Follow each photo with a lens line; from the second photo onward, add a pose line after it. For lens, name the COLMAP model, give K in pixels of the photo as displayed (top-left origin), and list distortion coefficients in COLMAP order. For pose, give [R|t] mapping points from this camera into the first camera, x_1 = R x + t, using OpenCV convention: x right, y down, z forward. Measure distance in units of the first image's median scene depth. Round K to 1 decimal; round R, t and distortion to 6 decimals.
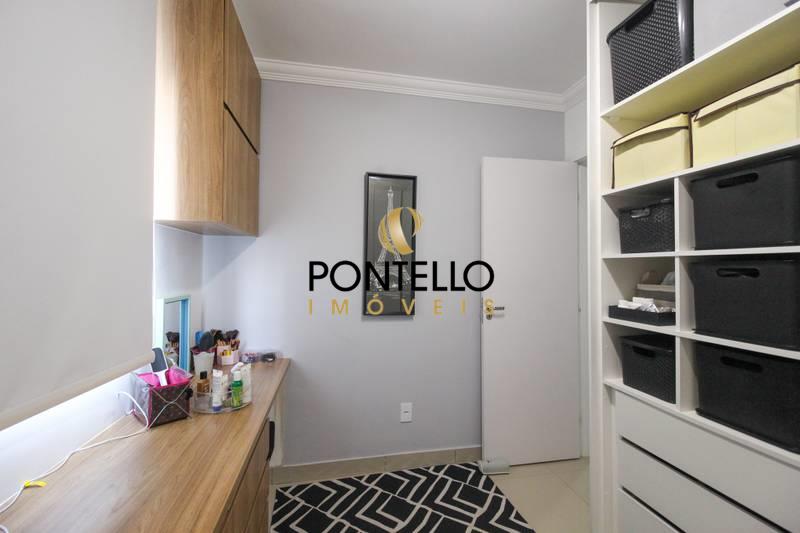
lens RADIAL K [[363.4, 0, 406.7], [0, 363.4, 264.5], [0, 0, 1]] dist [0.003245, 0.000122]
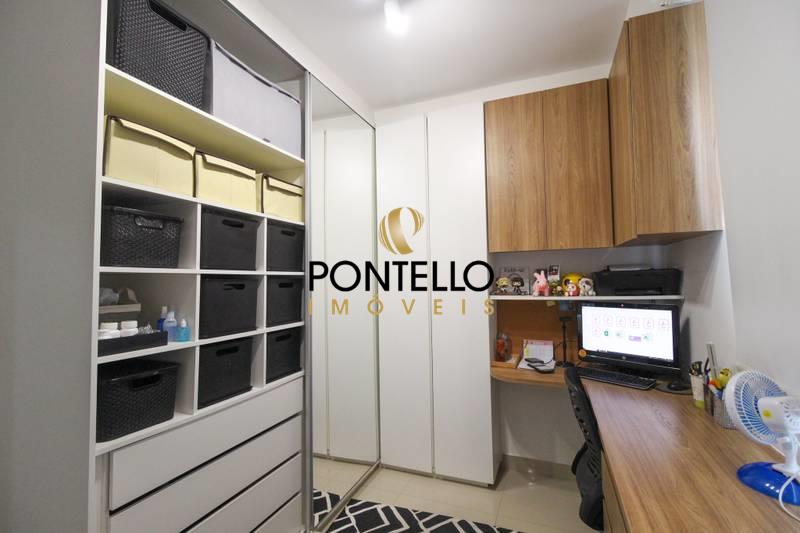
lens RADIAL K [[363.4, 0, 406.7], [0, 363.4, 264.5], [0, 0, 1]] dist [0.003245, 0.000122]
pose [[-0.829151, 0.026988, 0.558372, -0.426644], [0.002085, 0.998976, -0.045187, 0.000335], [-0.559020, -0.036303, -0.828359, 1.639092]]
